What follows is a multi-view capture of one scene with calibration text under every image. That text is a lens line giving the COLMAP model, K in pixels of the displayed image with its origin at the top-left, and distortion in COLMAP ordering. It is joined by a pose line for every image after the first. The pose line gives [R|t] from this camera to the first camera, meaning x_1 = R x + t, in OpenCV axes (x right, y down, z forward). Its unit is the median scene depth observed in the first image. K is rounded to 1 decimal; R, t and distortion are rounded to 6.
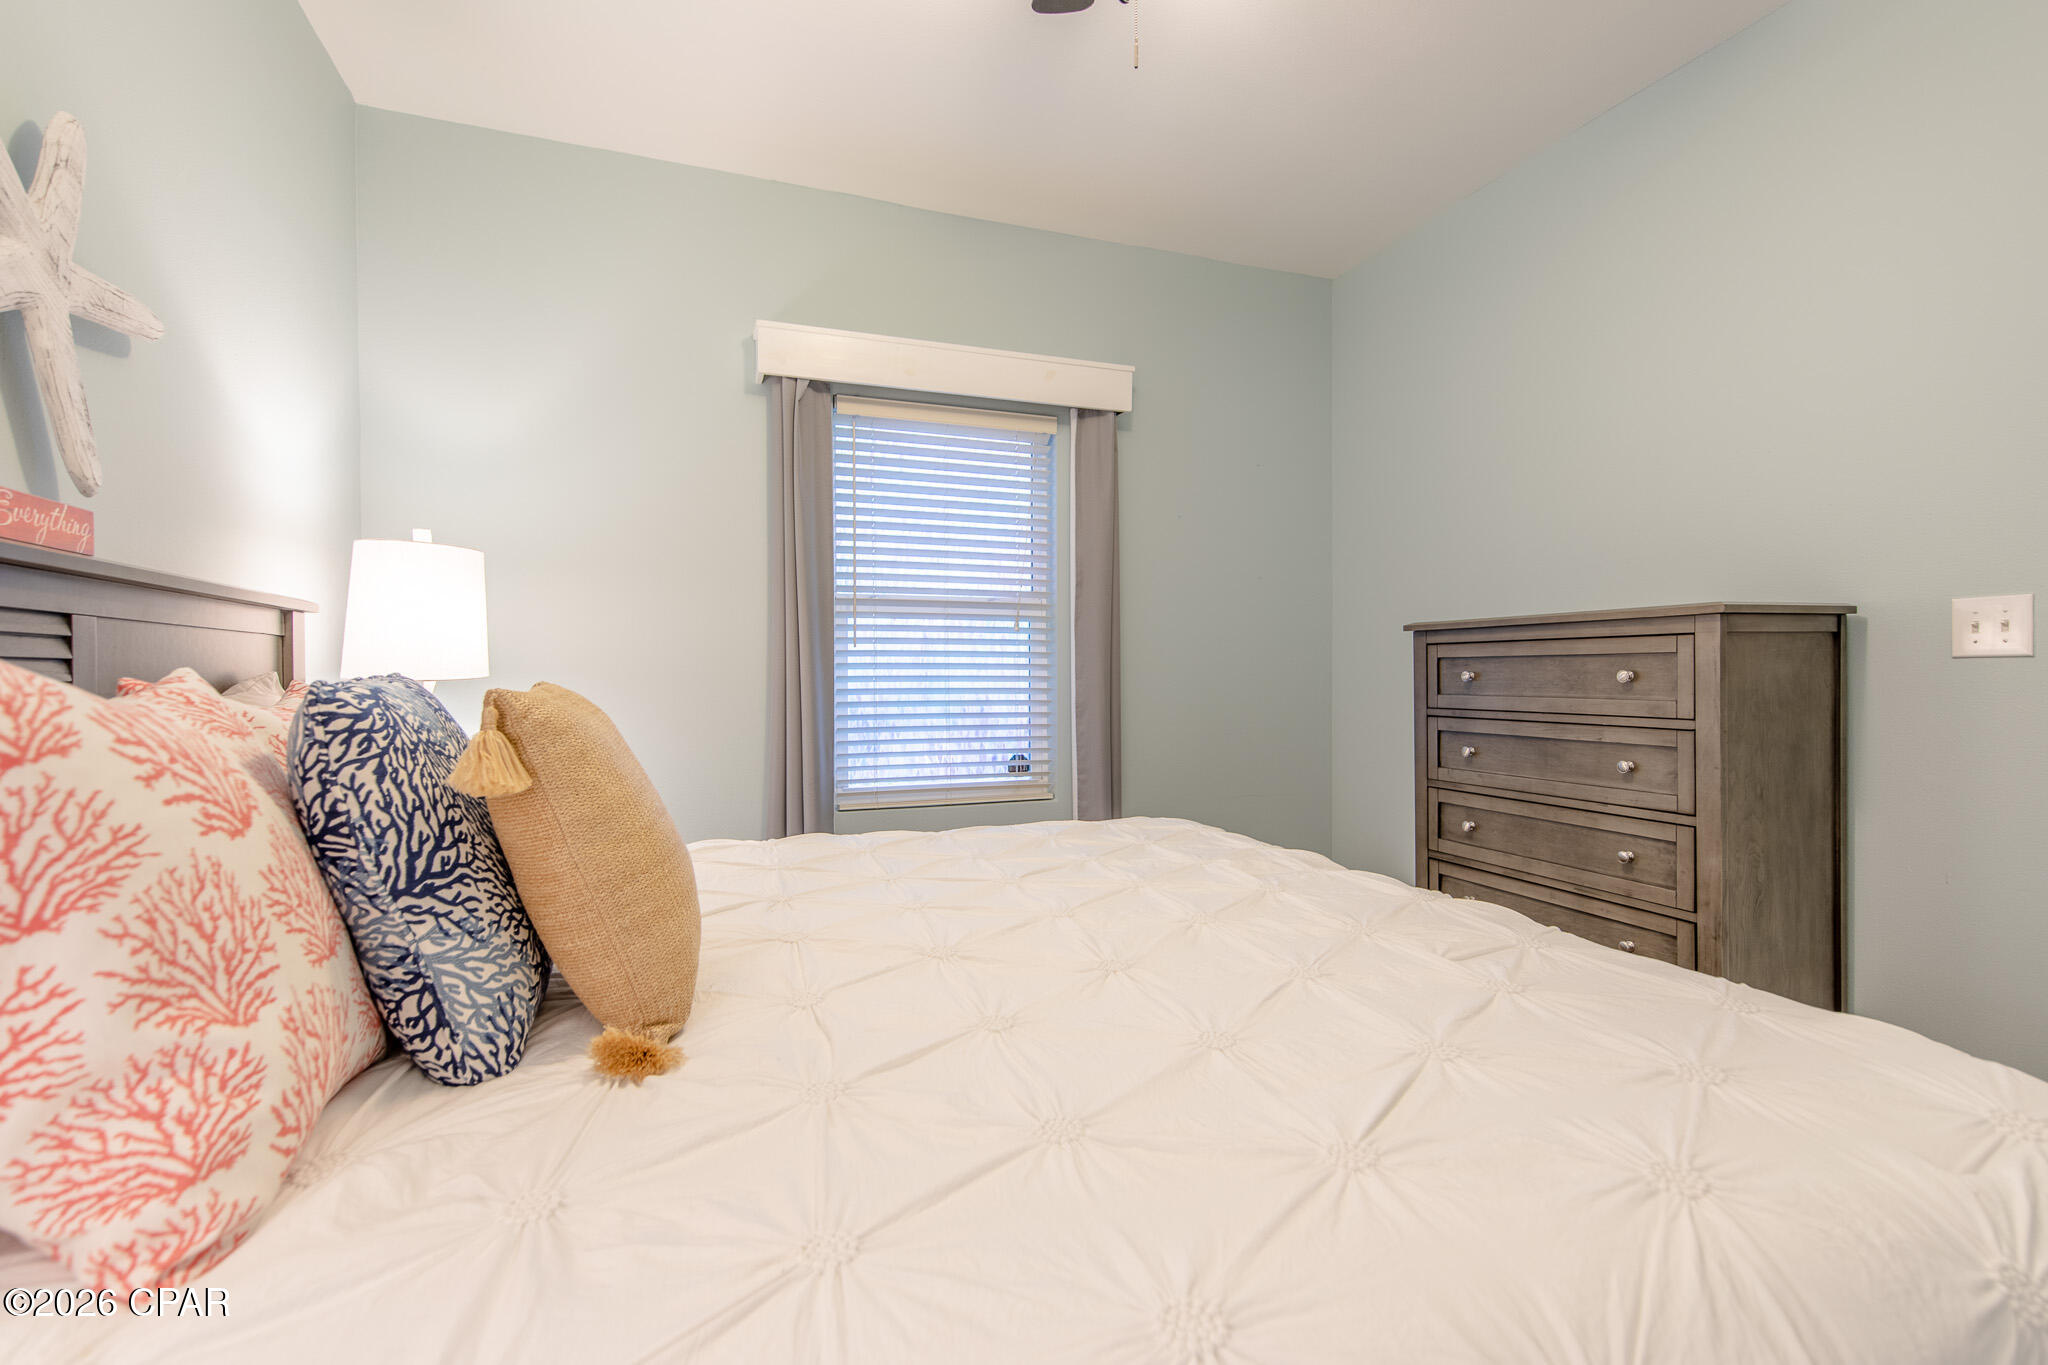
lens RADIAL K [[921.1, 0, 1019.4], [0, 921.1, 678.3], [0, 0, 1]] dist [0.002381, -0.000076]
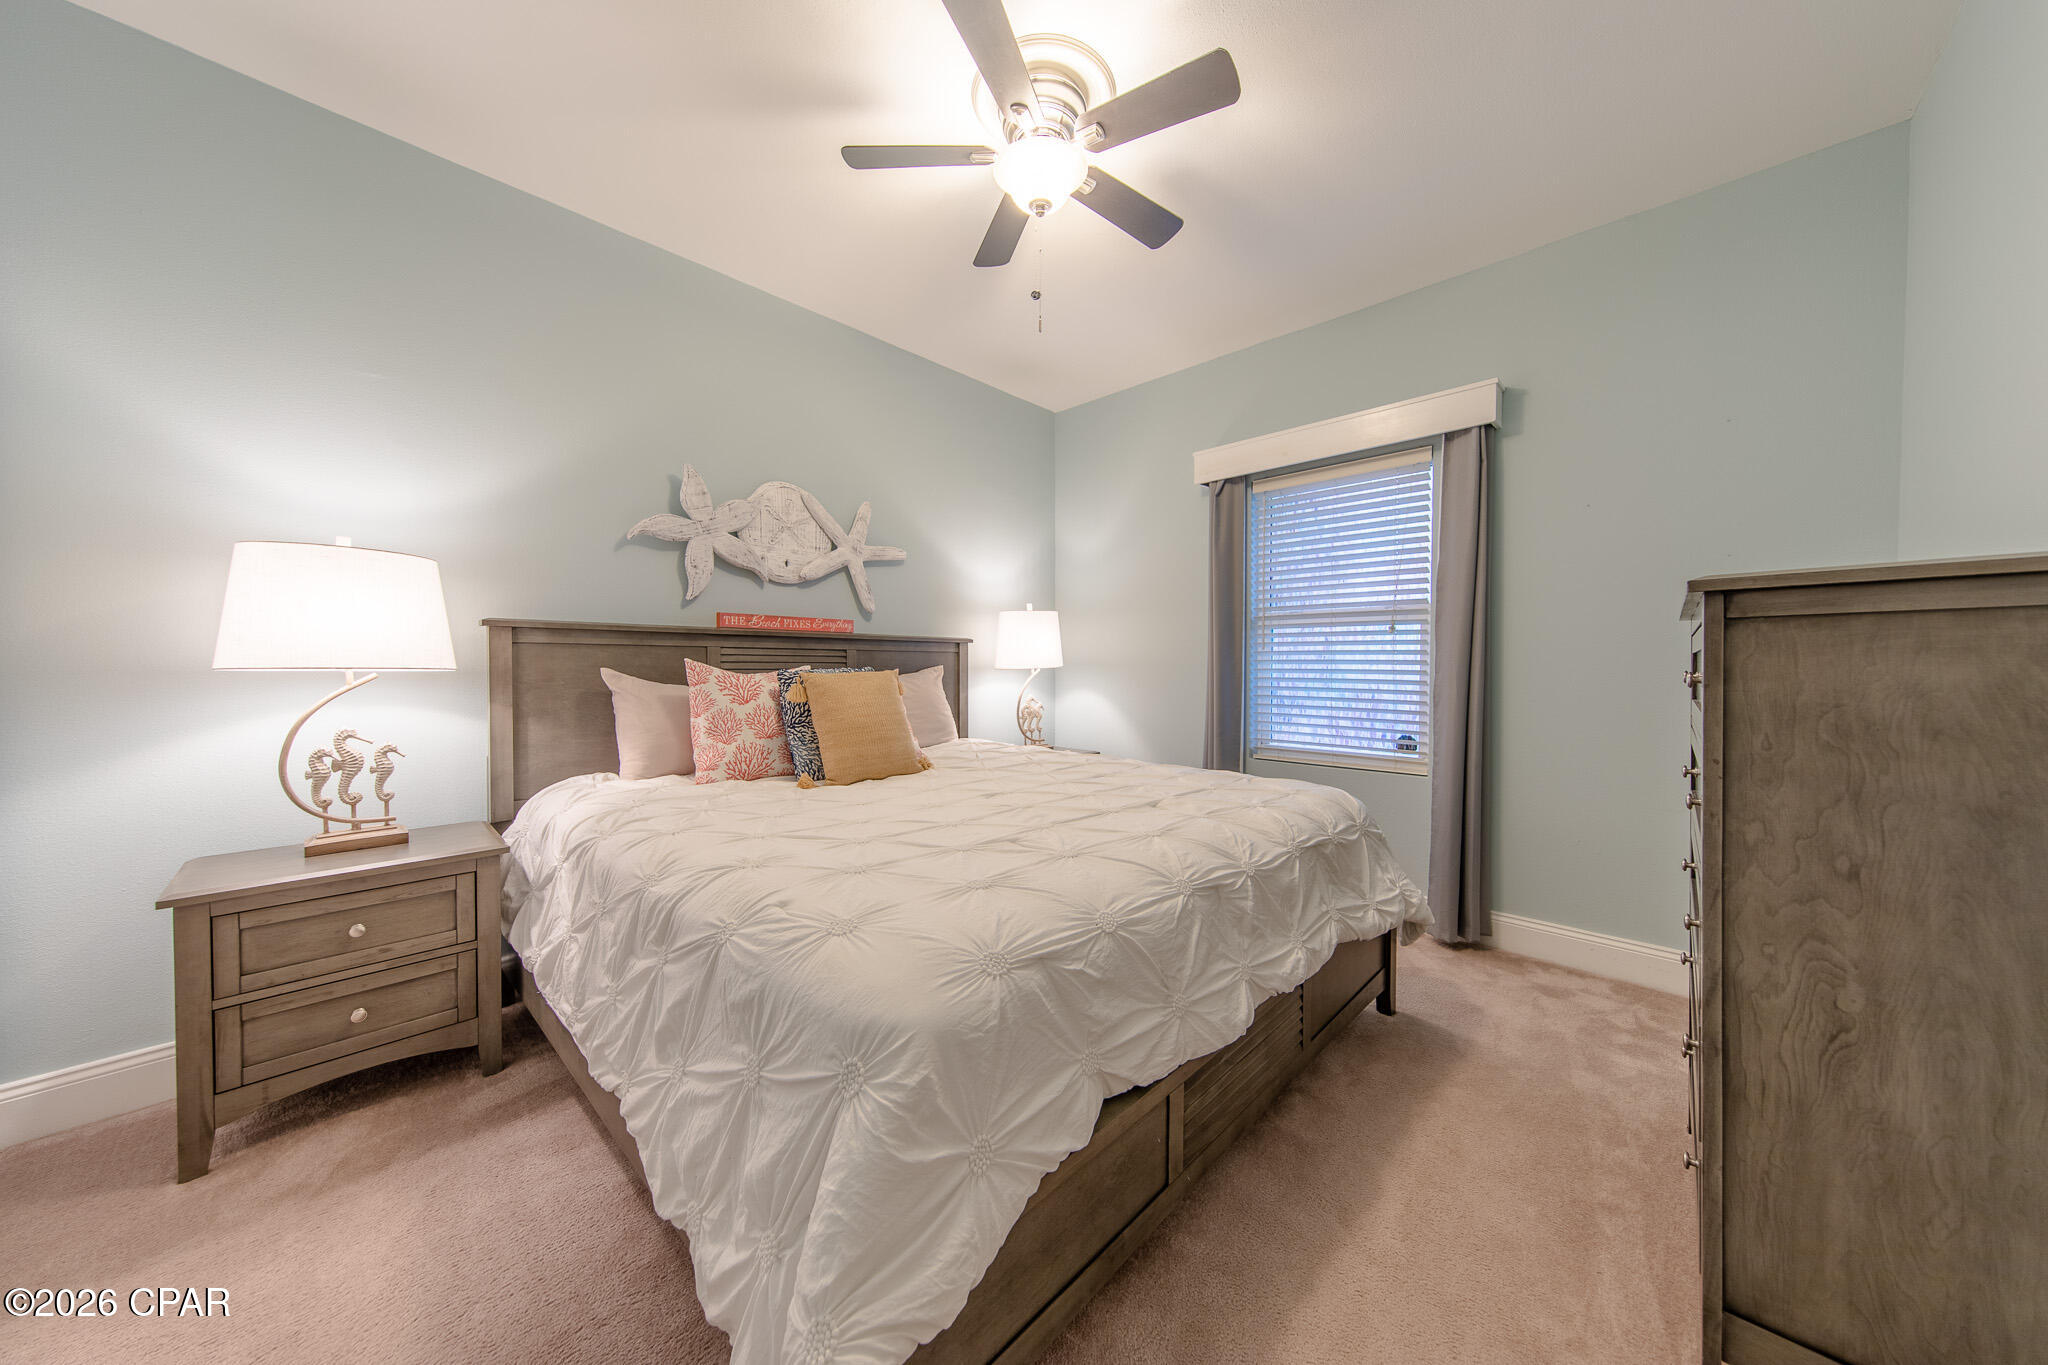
lens RADIAL K [[639.3, 0, 1011.0], [0, 639.3, 681.0], [0, 0, 1]] dist [-0.000050, -0.000120]
pose [[0.448778, 0.026487, -0.893251, 0.532387], [-0.007303, 0.999636, 0.025973, -0.006489], [0.893613, -0.005133, 0.448808, 0.170011]]
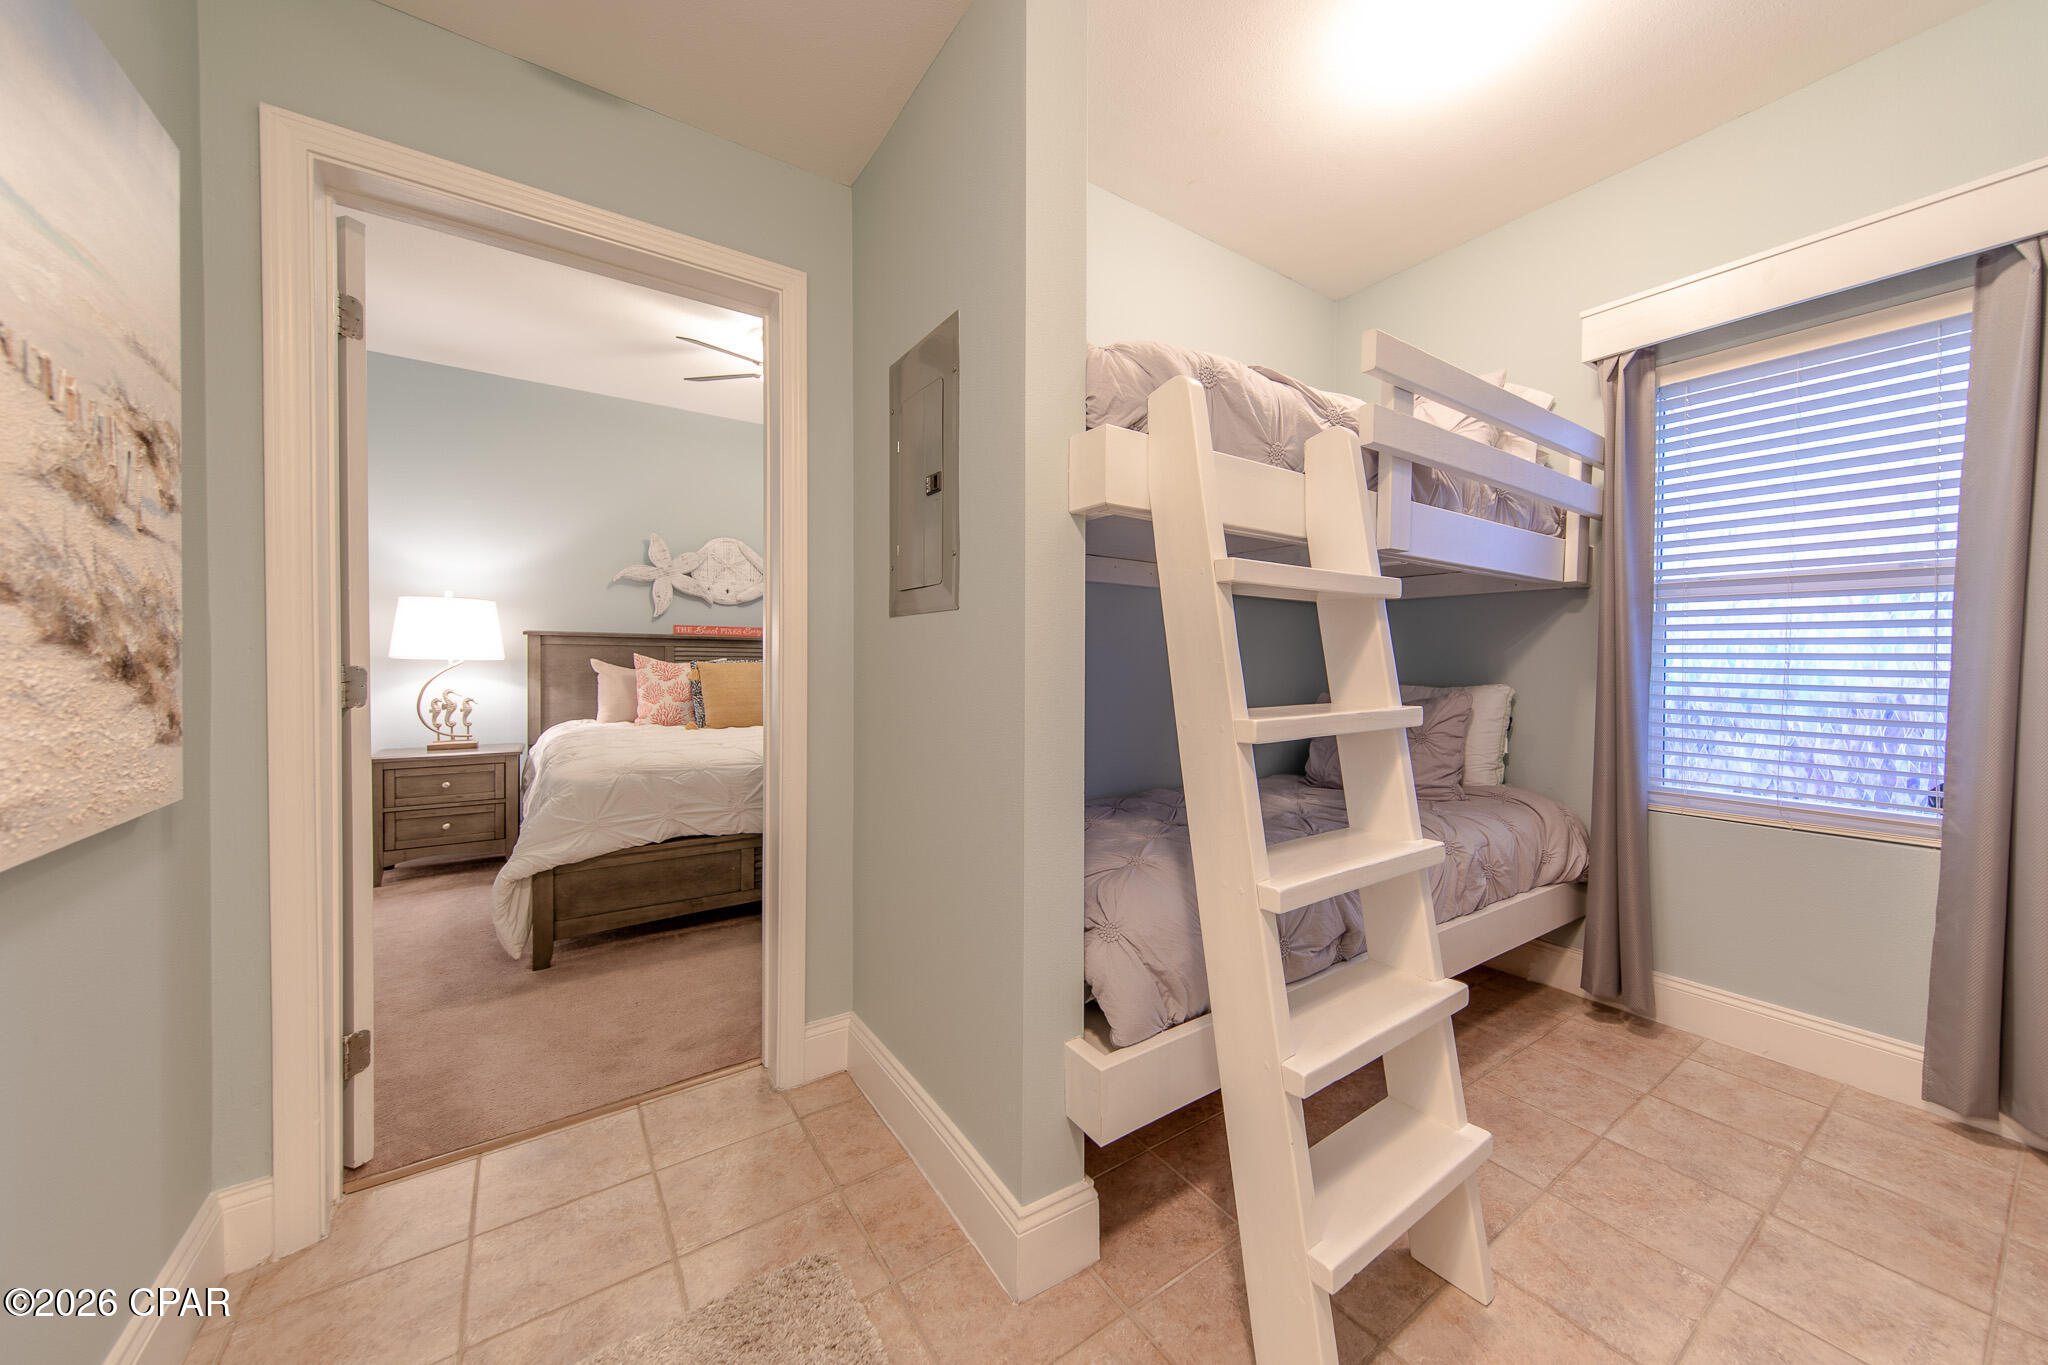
lens RADIAL K [[639.3, 0, 1035.1], [0, 639.3, 674.7], [0, 0, 1]] dist [-0.000050, -0.000120]
pose [[0.315118, 0.024459, -0.948737, 1.076556], [-0.012909, 0.999686, 0.021485, -0.005925], [0.948965, 0.005477, 0.315334, 0.478806]]
